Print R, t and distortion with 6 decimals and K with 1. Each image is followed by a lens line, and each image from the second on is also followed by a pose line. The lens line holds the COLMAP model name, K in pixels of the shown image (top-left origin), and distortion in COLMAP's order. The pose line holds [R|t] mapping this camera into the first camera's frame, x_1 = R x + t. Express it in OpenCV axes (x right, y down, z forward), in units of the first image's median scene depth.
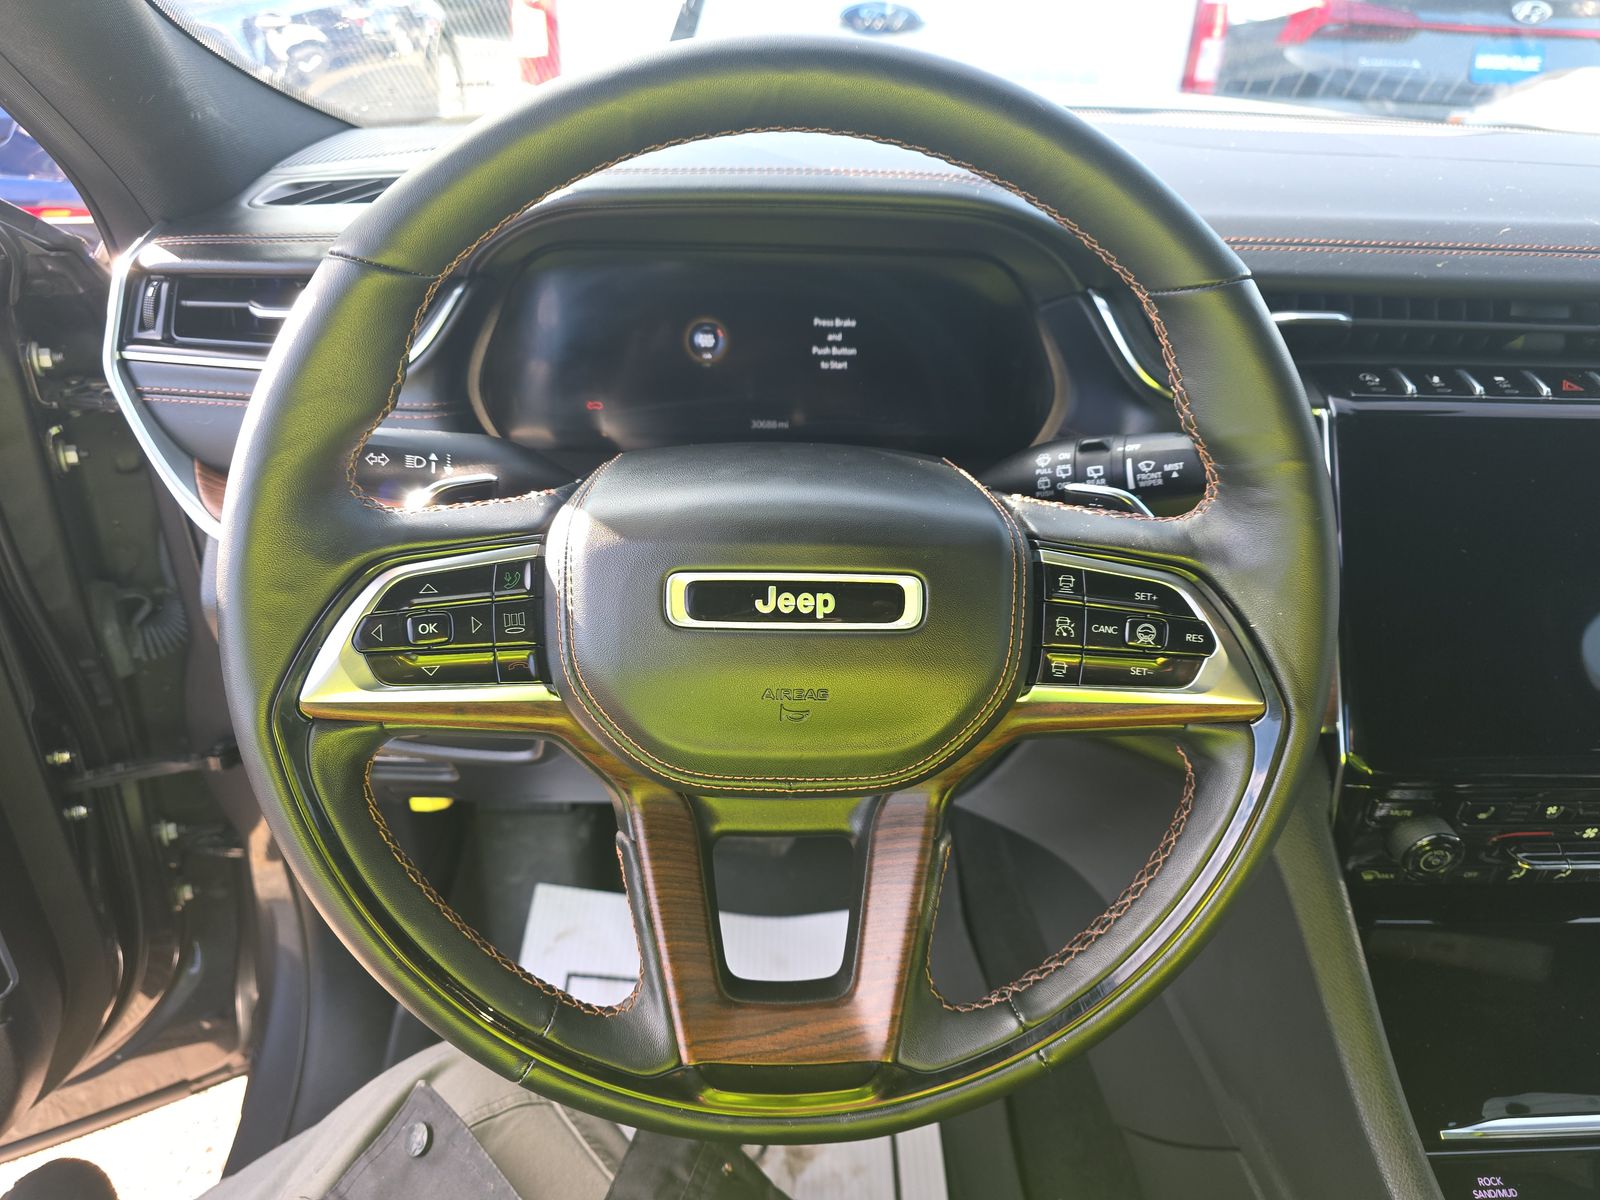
lens RADIAL K [[1068.5, 0, 802.4], [0, 1068.5, 582.6], [0, 0, 1]] dist [0.046891, -0.045031]
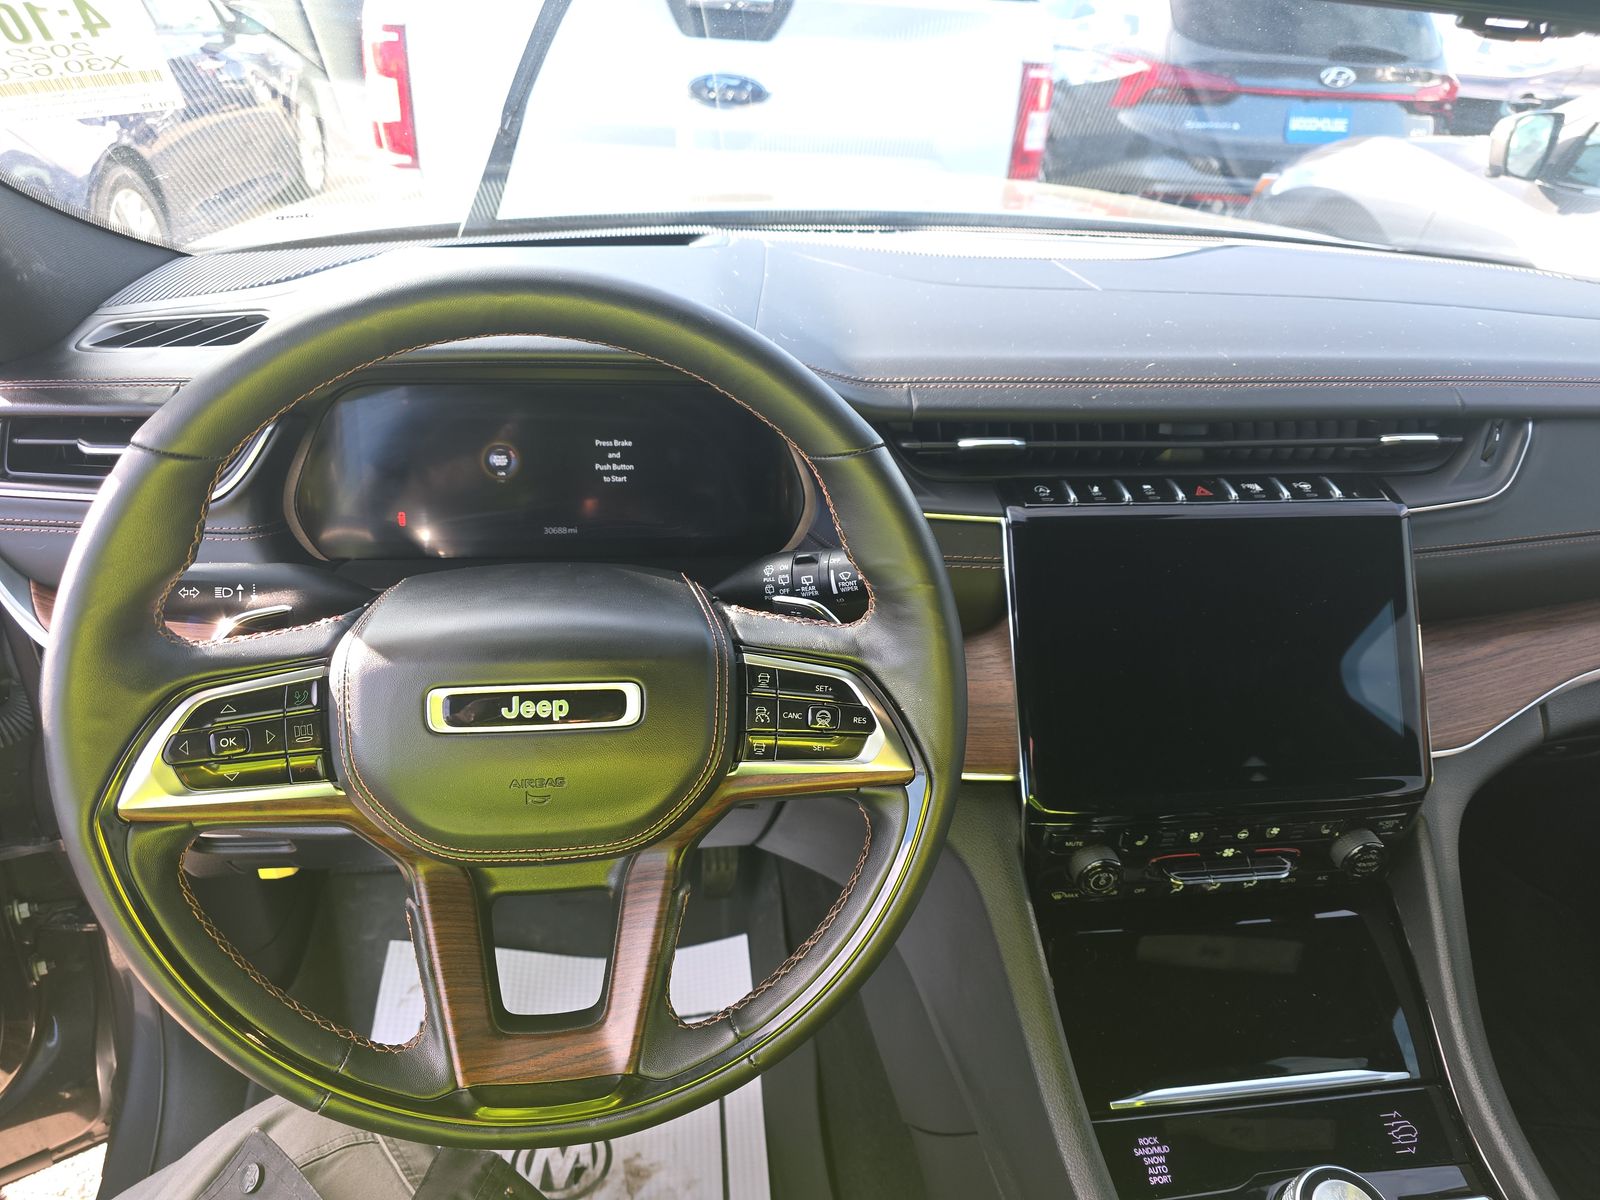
lens RADIAL K [[1082.3, 0, 800.0], [0, 1082.3, 600.0], [0, 0, 1]] dist [0.050310, -0.041427]
pose [[0.996106, -0.031816, 0.082224, 0.177404], [0.032566, 0.999439, -0.007789, -0.077849], [-0.081930, 0.010436, 0.996583, -0.256049]]
